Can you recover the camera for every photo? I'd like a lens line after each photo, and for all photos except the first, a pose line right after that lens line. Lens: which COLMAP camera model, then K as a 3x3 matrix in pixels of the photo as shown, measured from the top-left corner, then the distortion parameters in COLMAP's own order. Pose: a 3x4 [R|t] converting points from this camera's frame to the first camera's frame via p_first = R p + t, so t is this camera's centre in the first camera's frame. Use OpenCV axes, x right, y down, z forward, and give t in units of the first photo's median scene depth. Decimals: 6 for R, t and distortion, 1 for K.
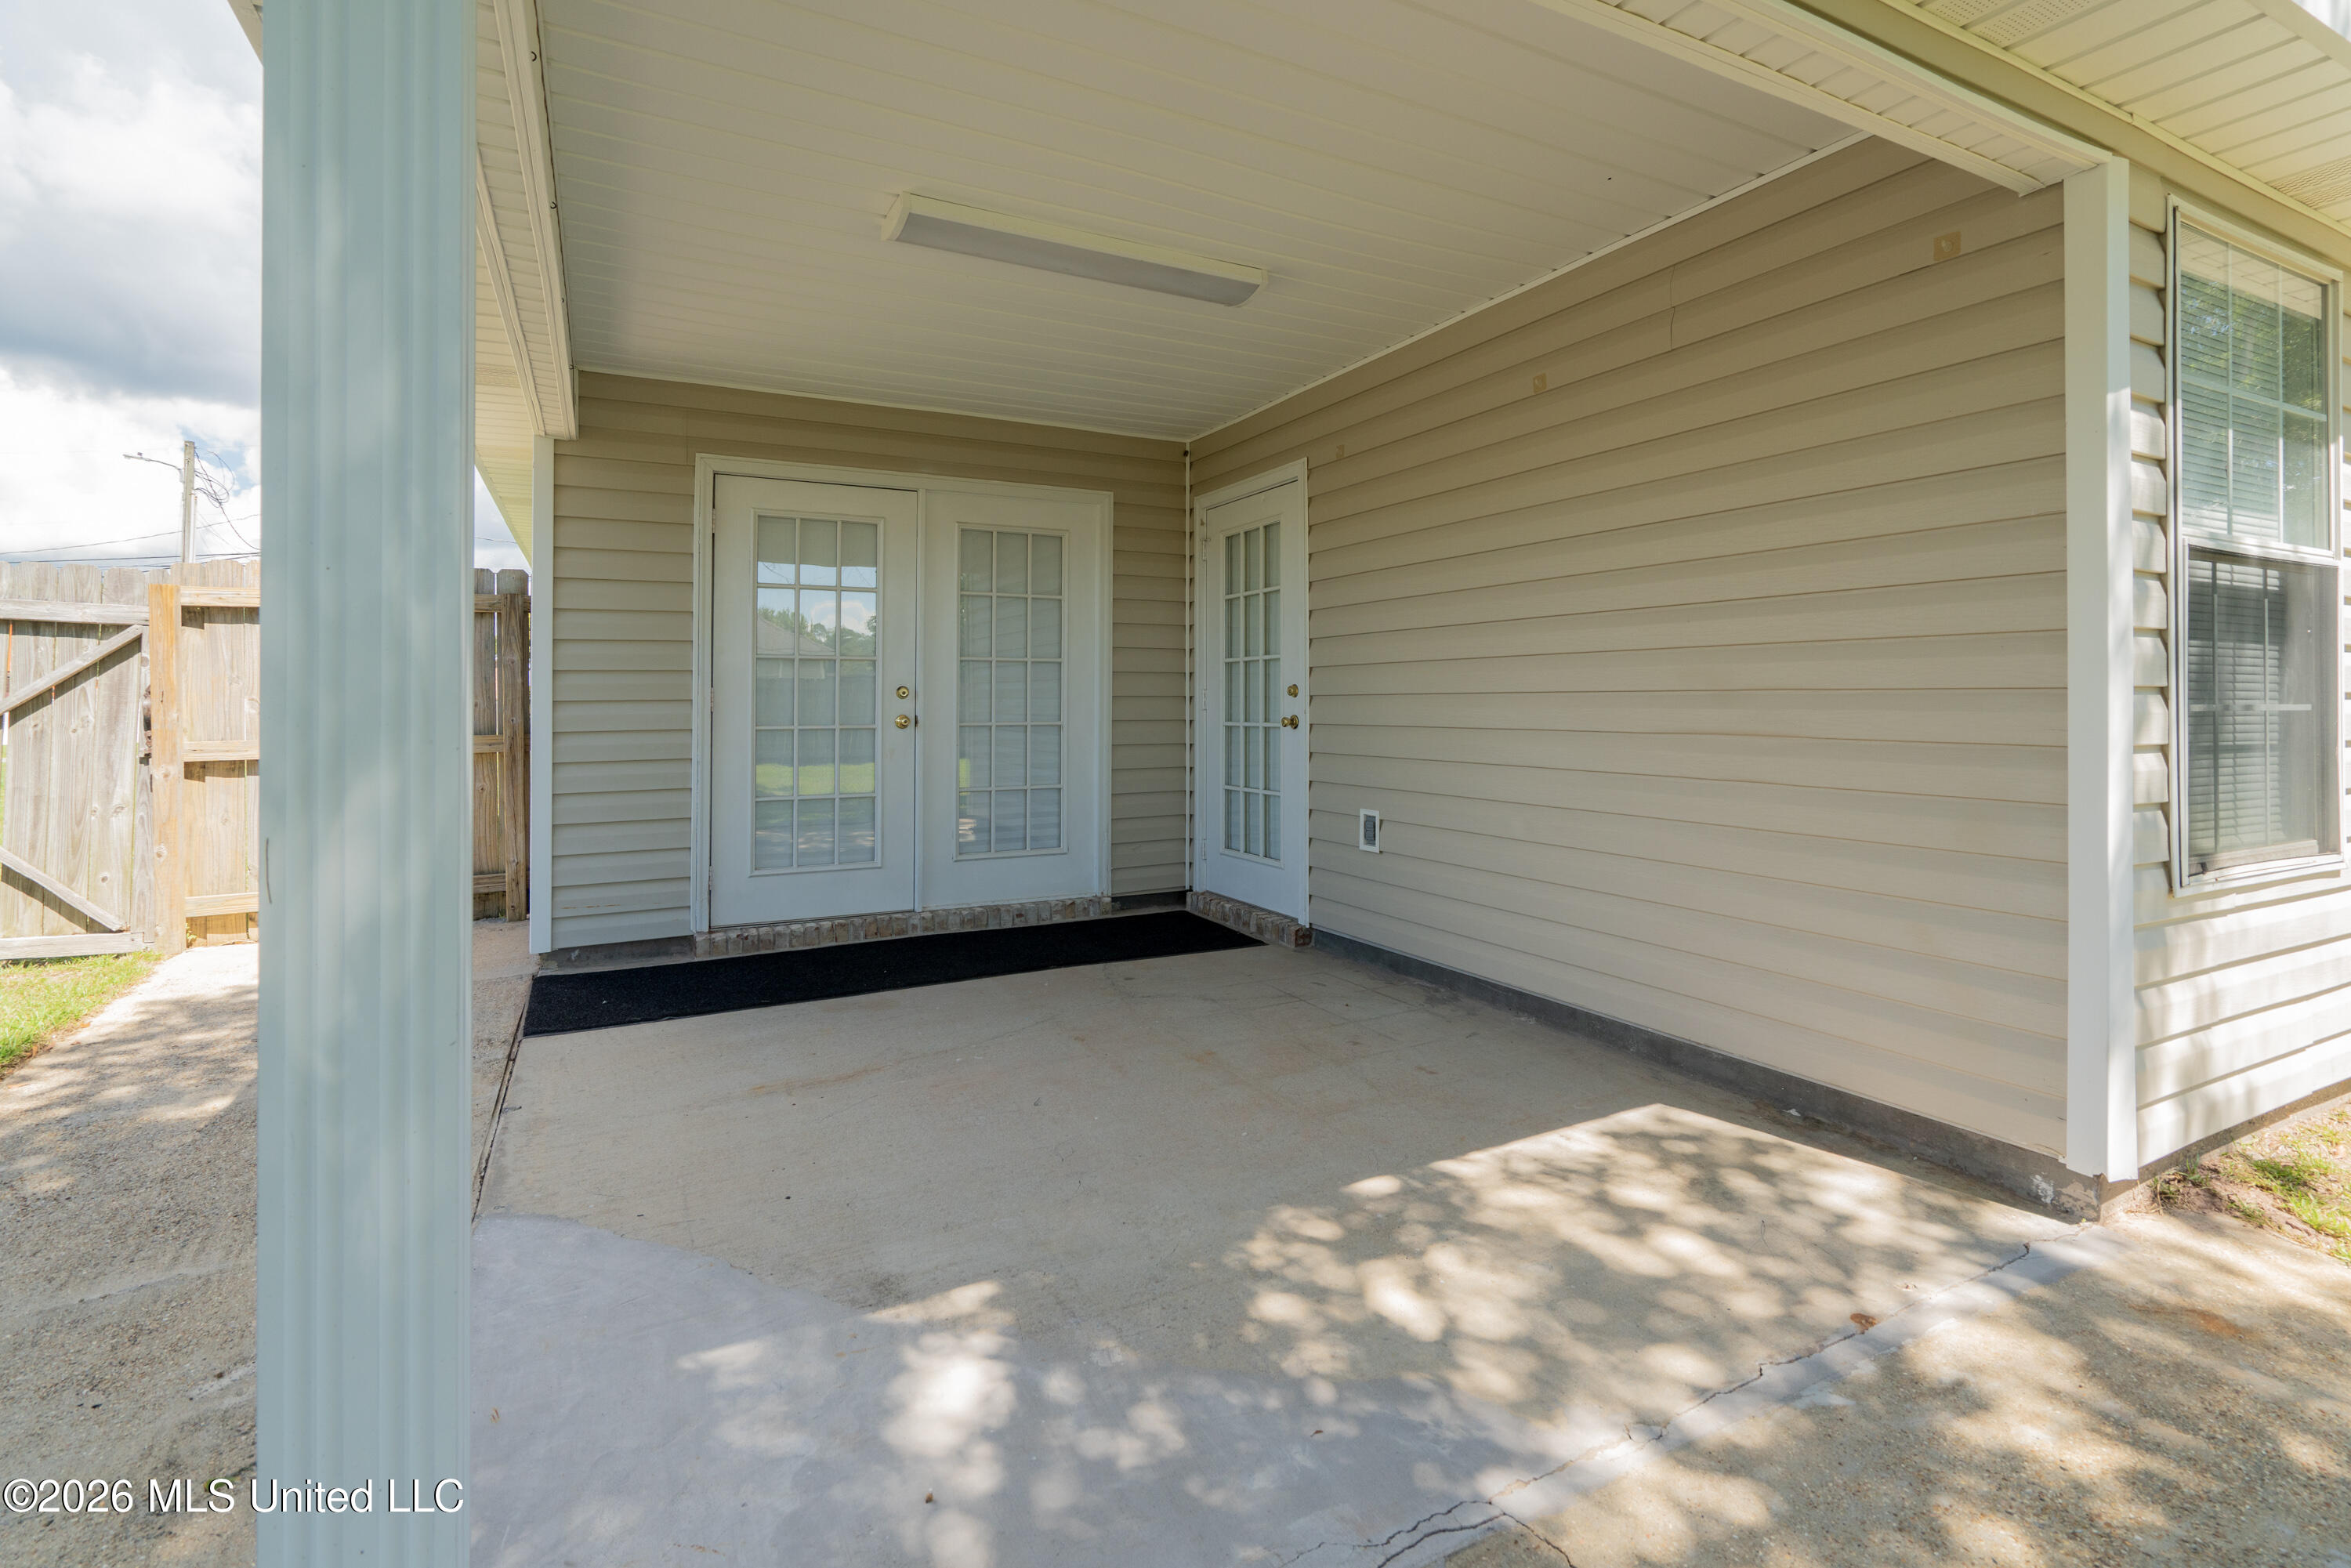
lens RADIAL K [[1055.8, 0, 1181.9], [0, 1055.8, 791.6], [0, 0, 1]] dist [-0.002091, 0.000268]
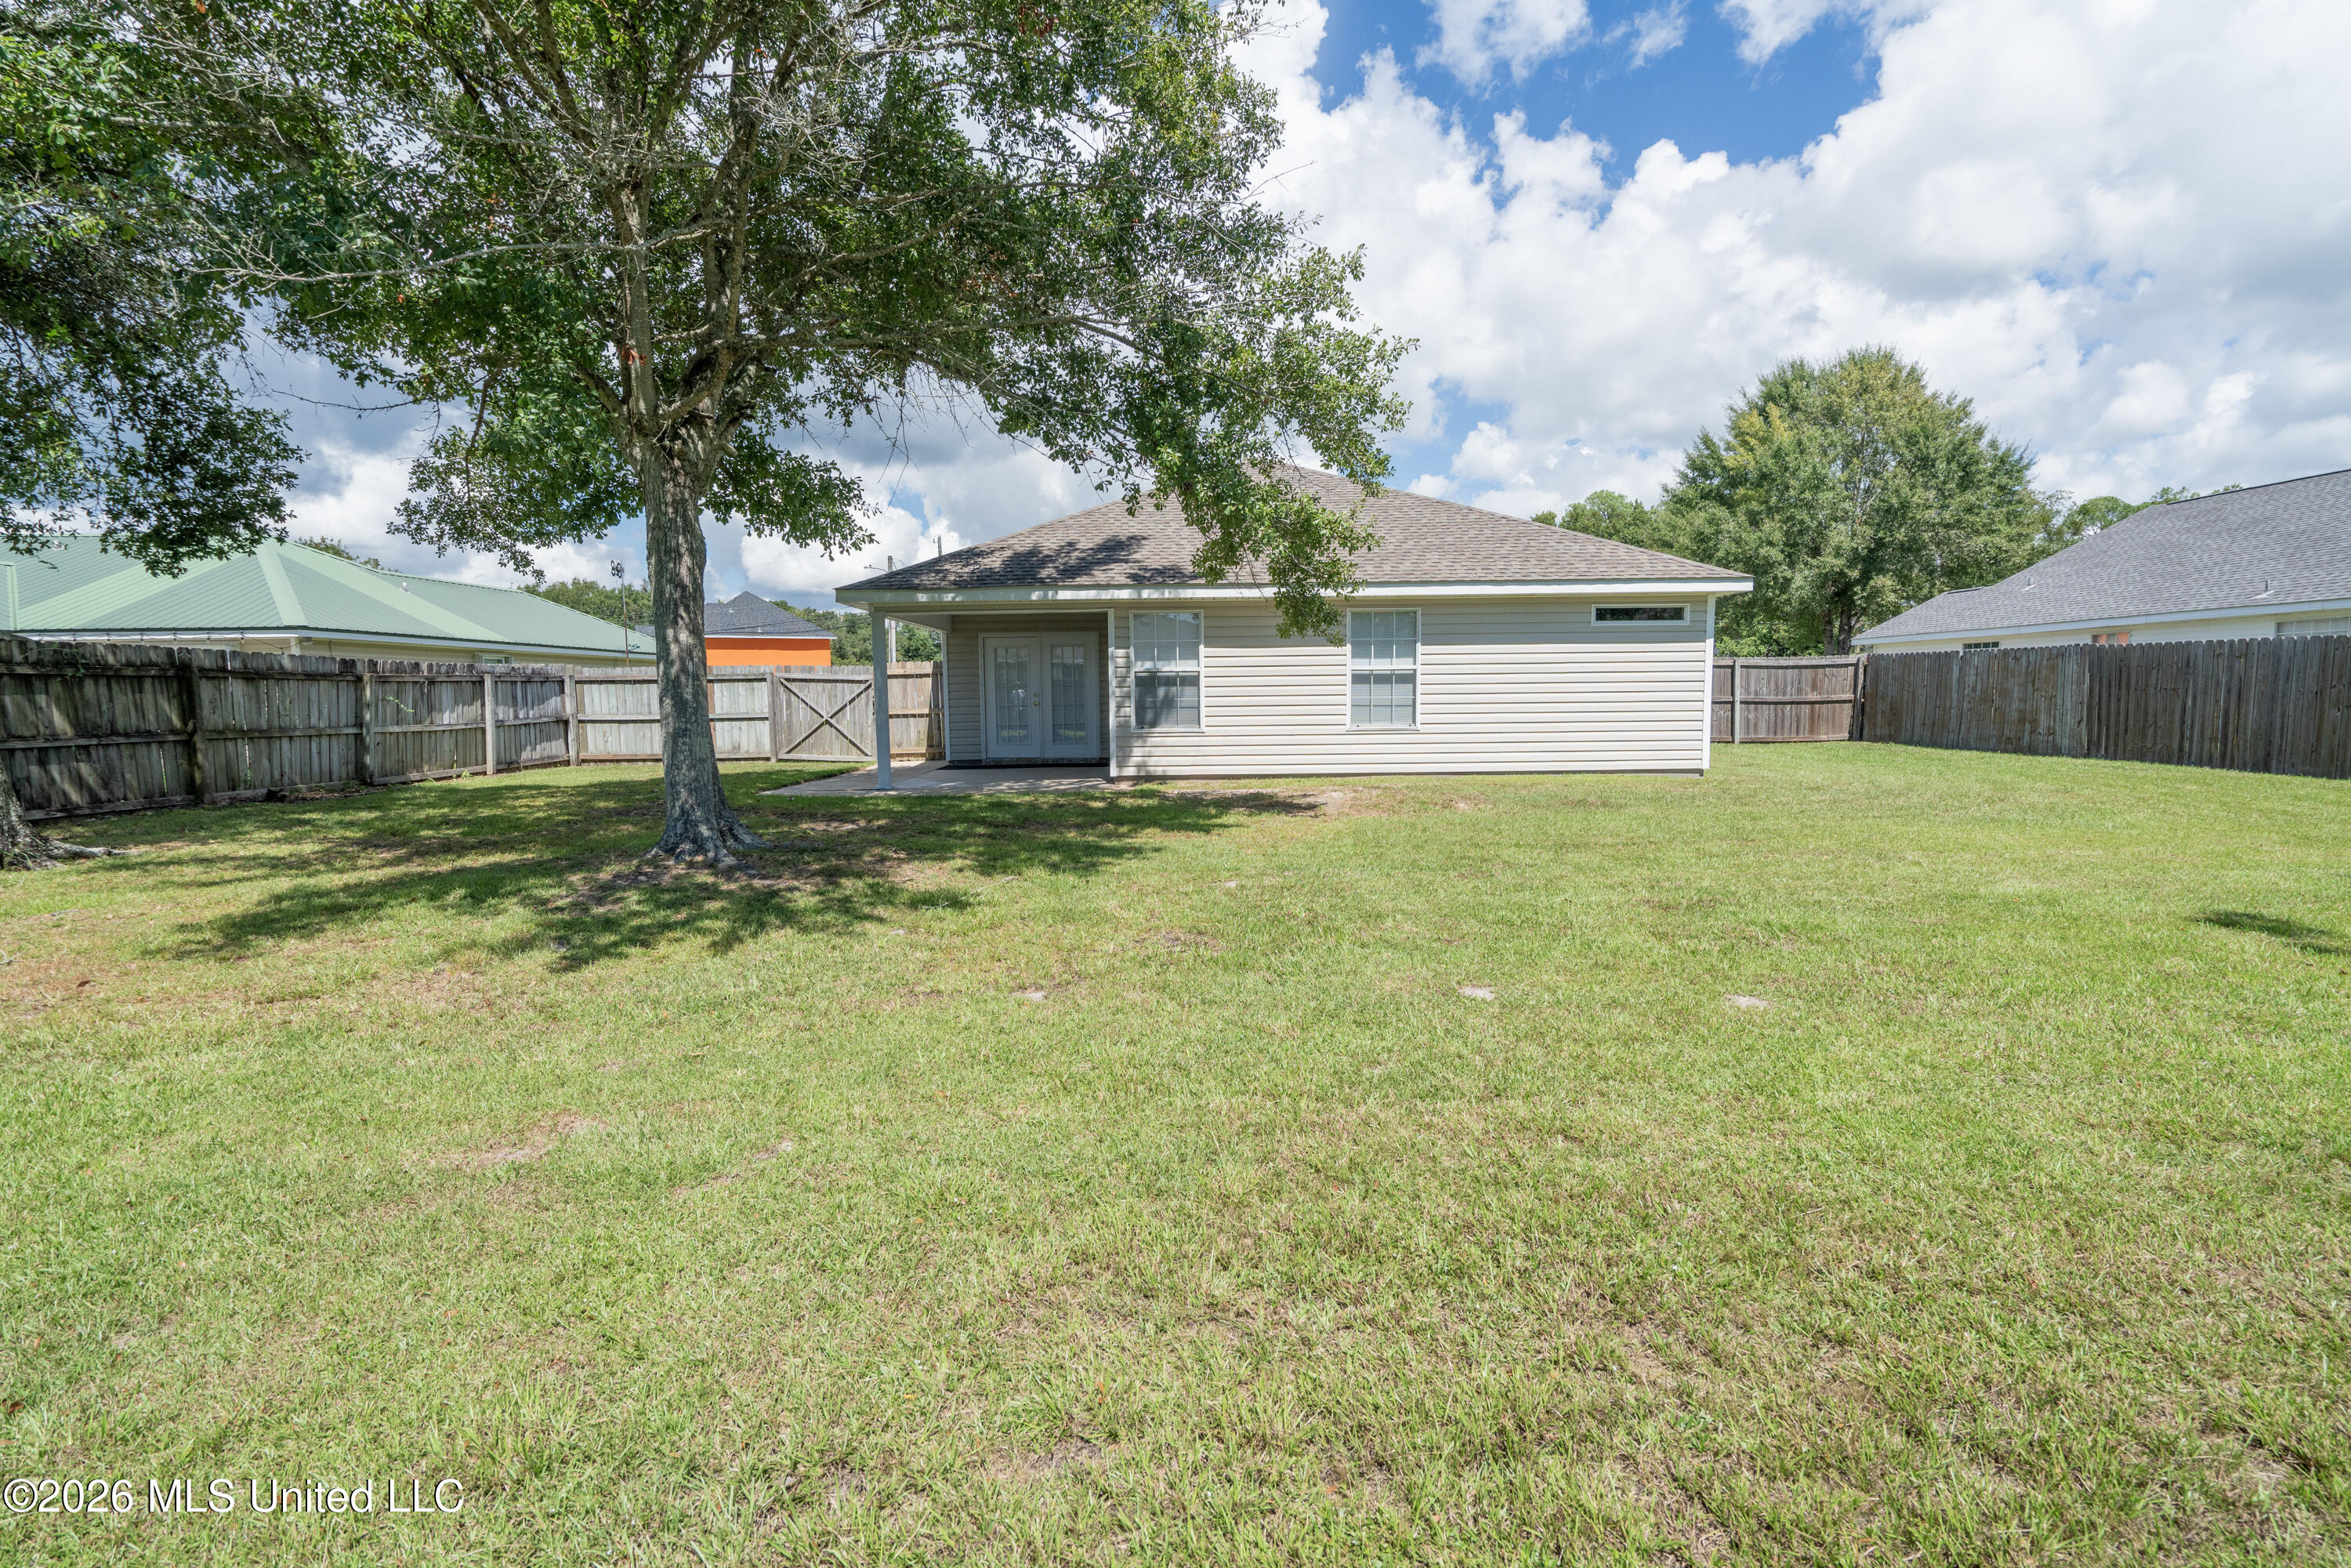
lens RADIAL K [[1055.8, 0, 1181.9], [0, 1055.8, 791.6], [0, 0, 1]] dist [-0.002091, 0.000268]
pose [[0.871445, 0.039630, -0.488890, 3.853997], [-0.037240, 0.999199, 0.014615, 0.313773], [0.489078, 0.005470, 0.872223, -3.723479]]
